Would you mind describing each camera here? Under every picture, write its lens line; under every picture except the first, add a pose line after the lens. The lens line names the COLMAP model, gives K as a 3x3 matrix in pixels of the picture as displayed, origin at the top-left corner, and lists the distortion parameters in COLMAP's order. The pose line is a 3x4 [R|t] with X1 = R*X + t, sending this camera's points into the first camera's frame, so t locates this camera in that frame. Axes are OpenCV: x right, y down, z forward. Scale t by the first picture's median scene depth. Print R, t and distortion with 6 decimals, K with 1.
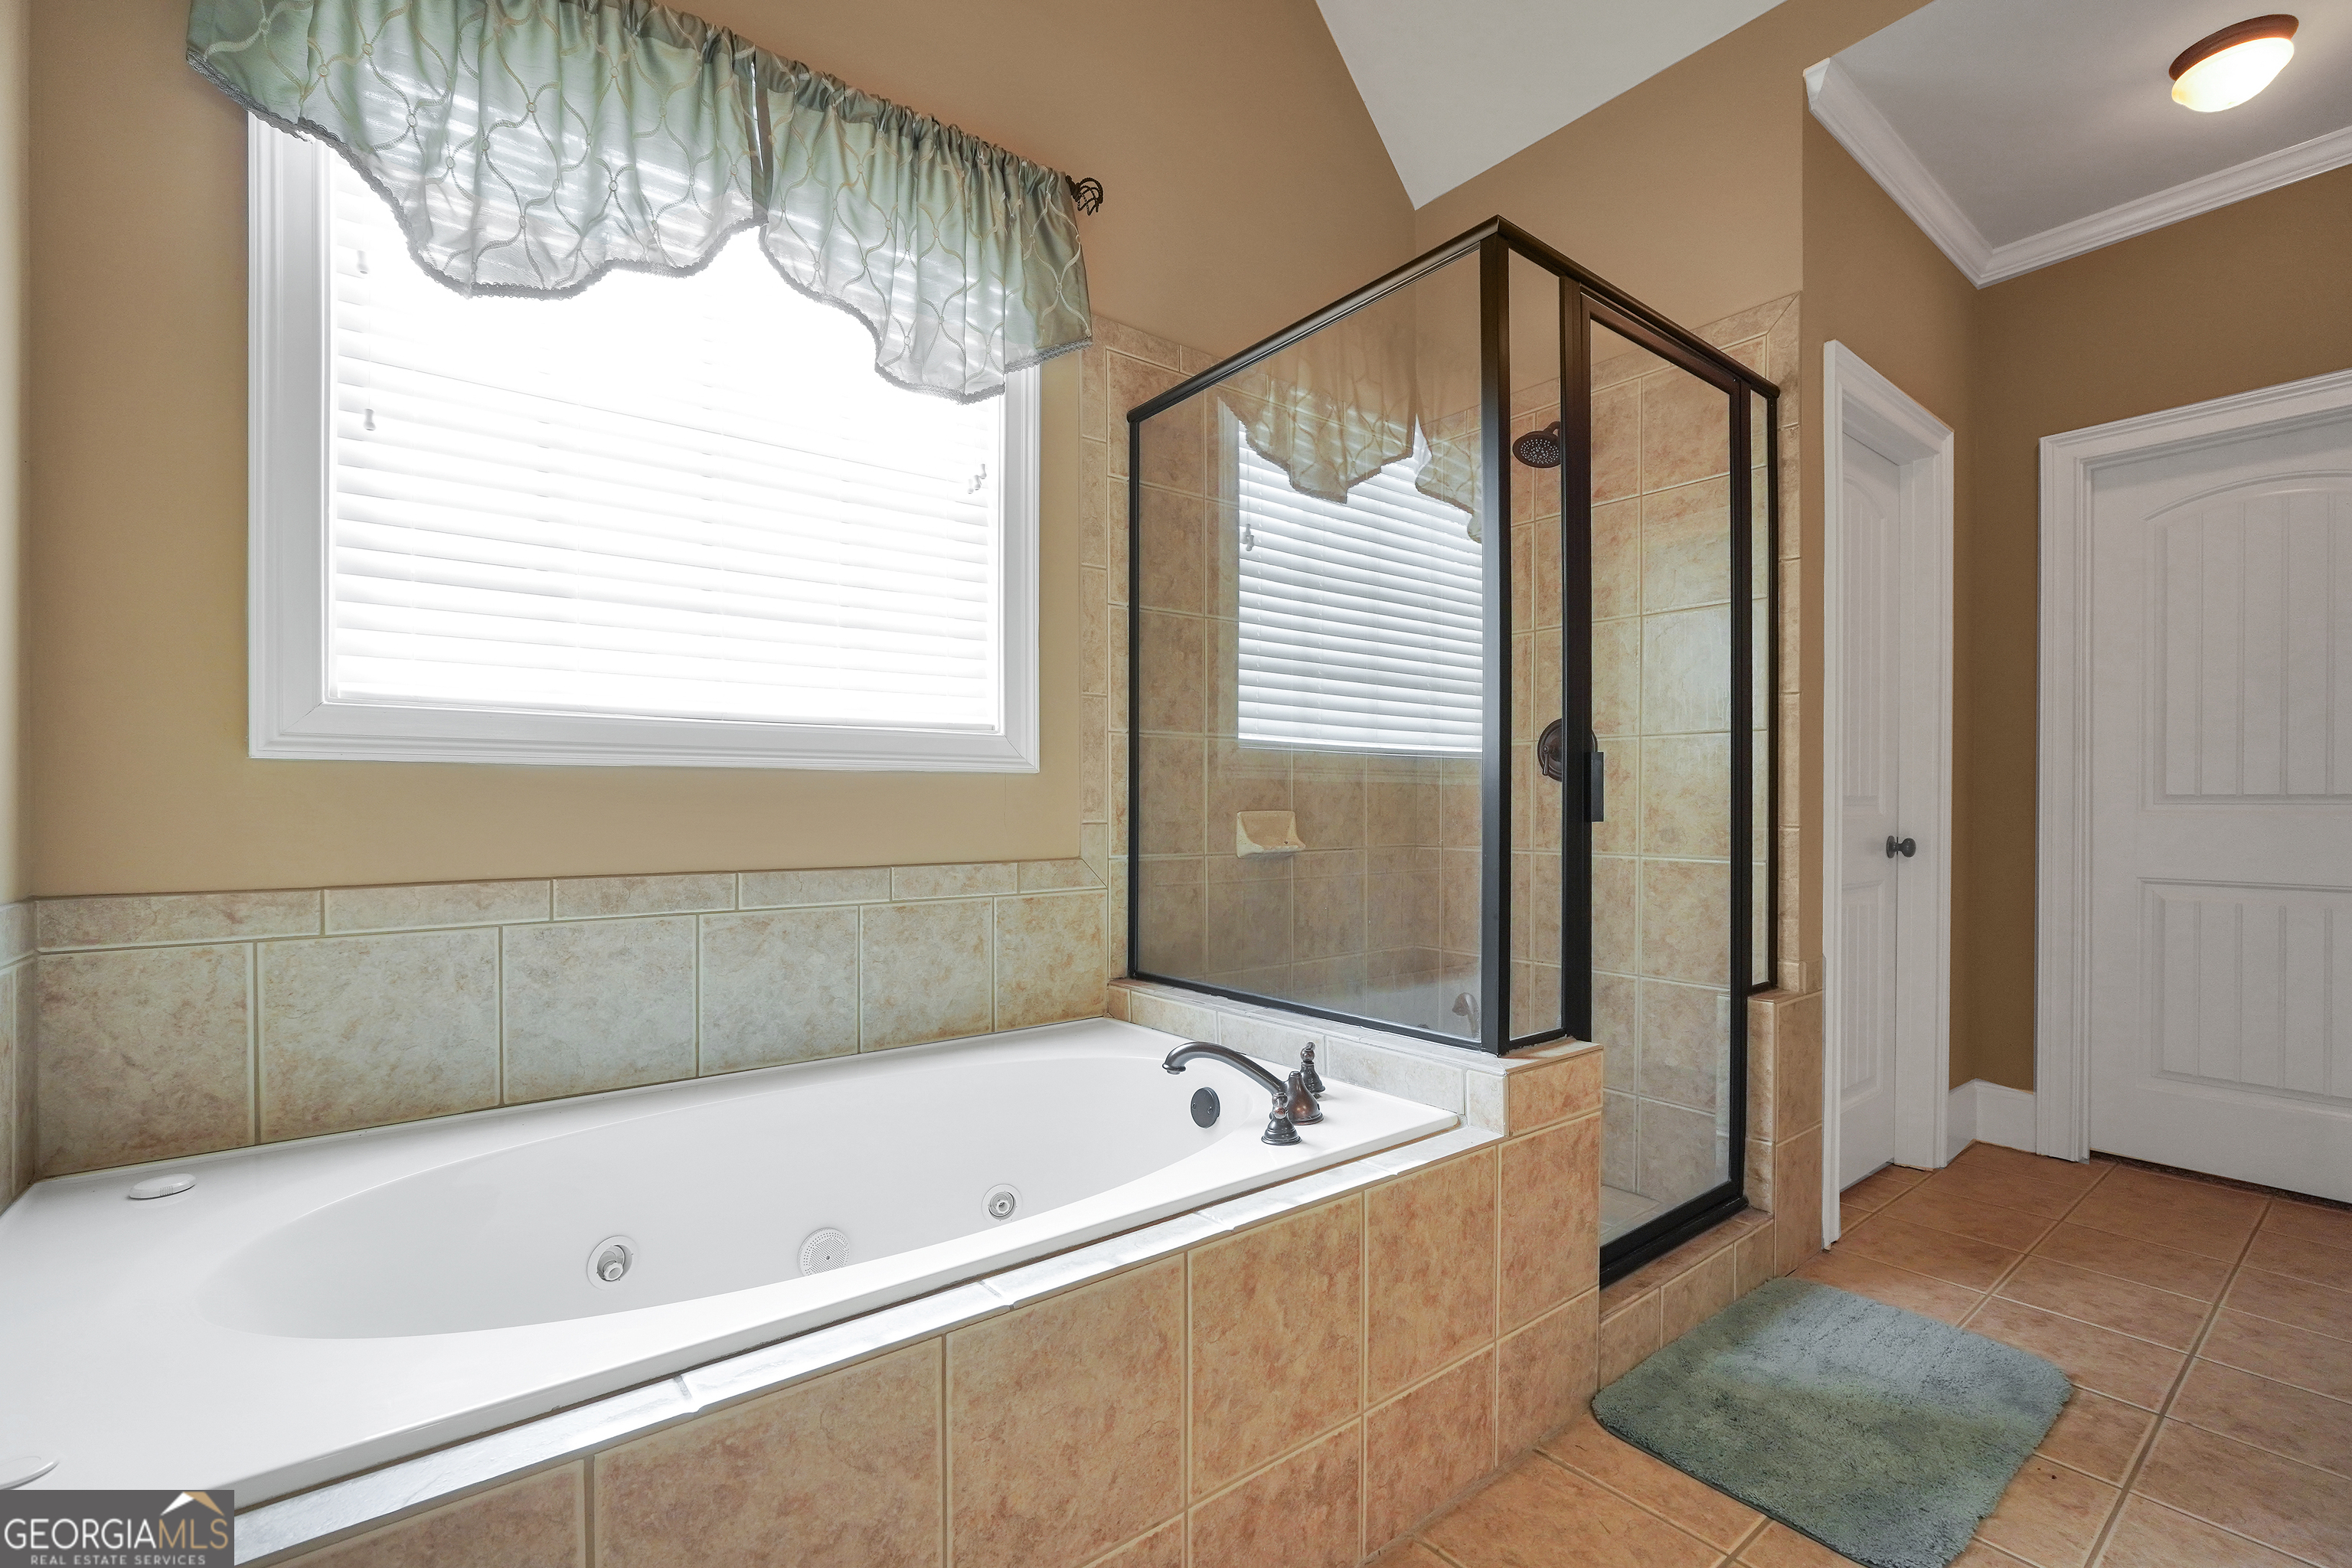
lens RADIAL K [[1033.5, 0, 1141.6], [0, 1033.5, 796.8], [0, 0, 1]] dist [-0.021304, 0.005913]
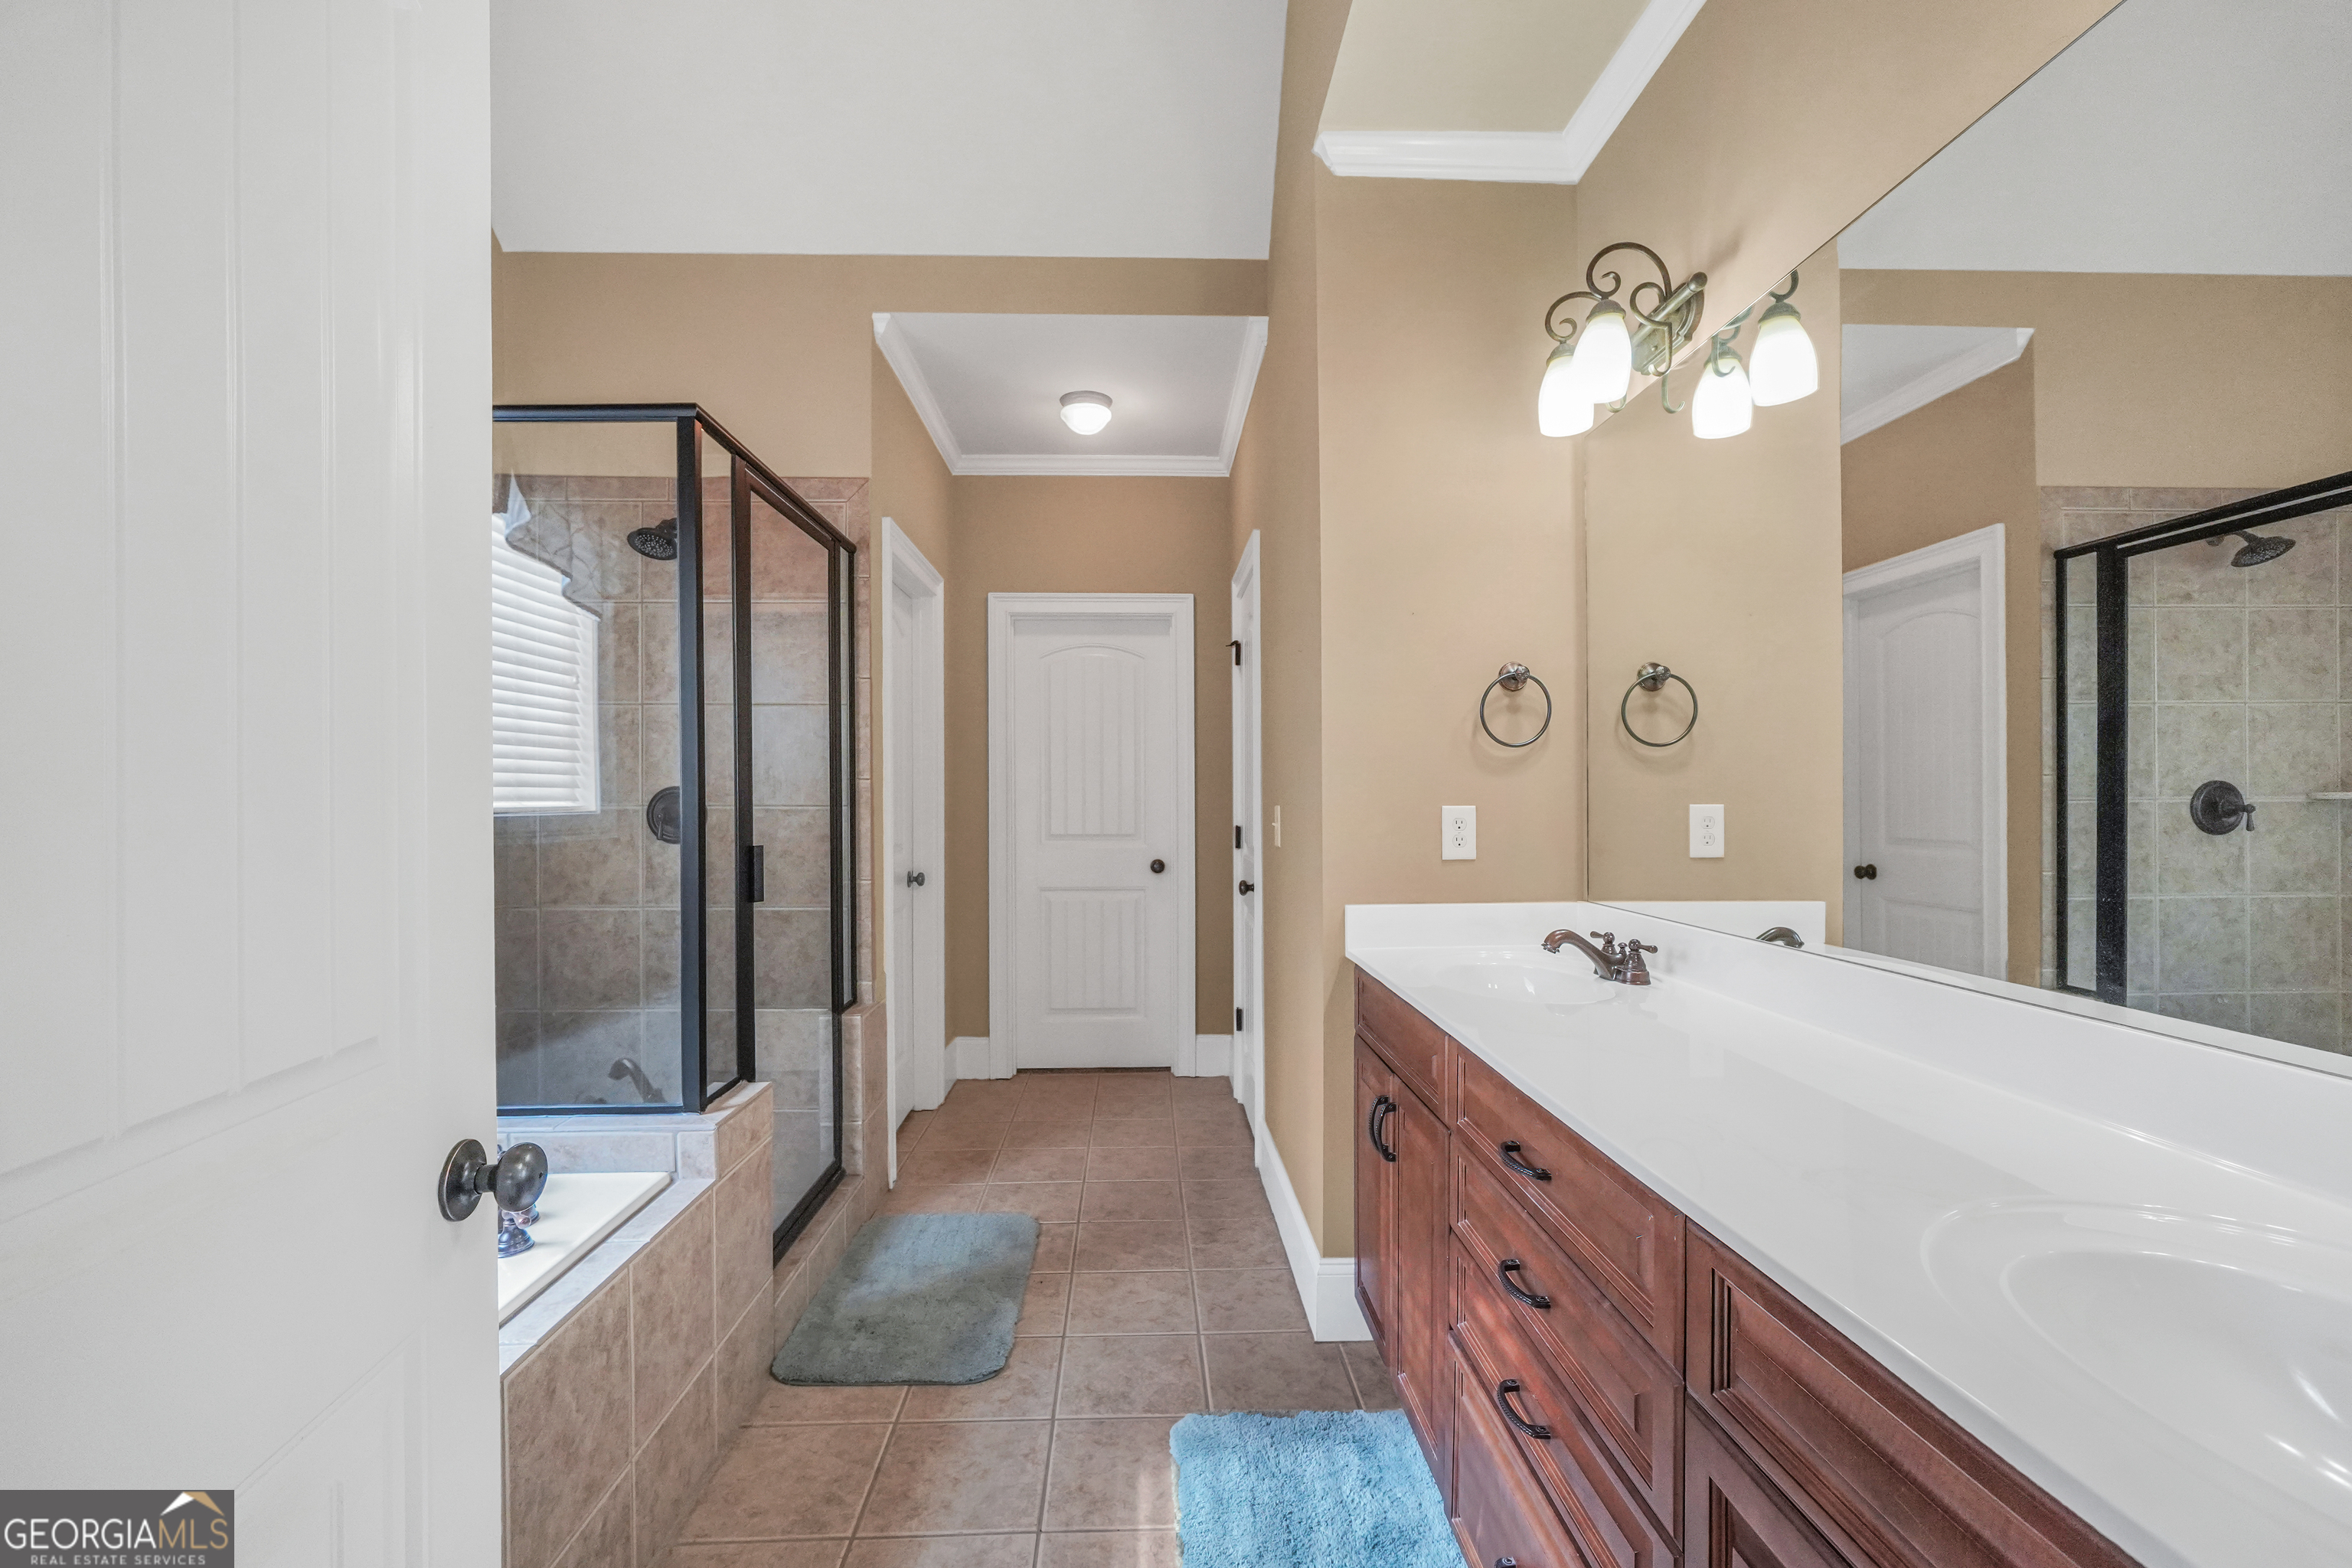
lens RADIAL K [[1003.4, 0, 1173.2], [0, 1003.4, 798.2], [0, 0, 1]] dist [-0.013422, 0.000355]
pose [[0.581907, -0.007396, 0.813221, -0.262730], [0.006923, 0.999967, 0.004141, -0.109486], [-0.813226, 0.003220, 0.581940, -0.111106]]
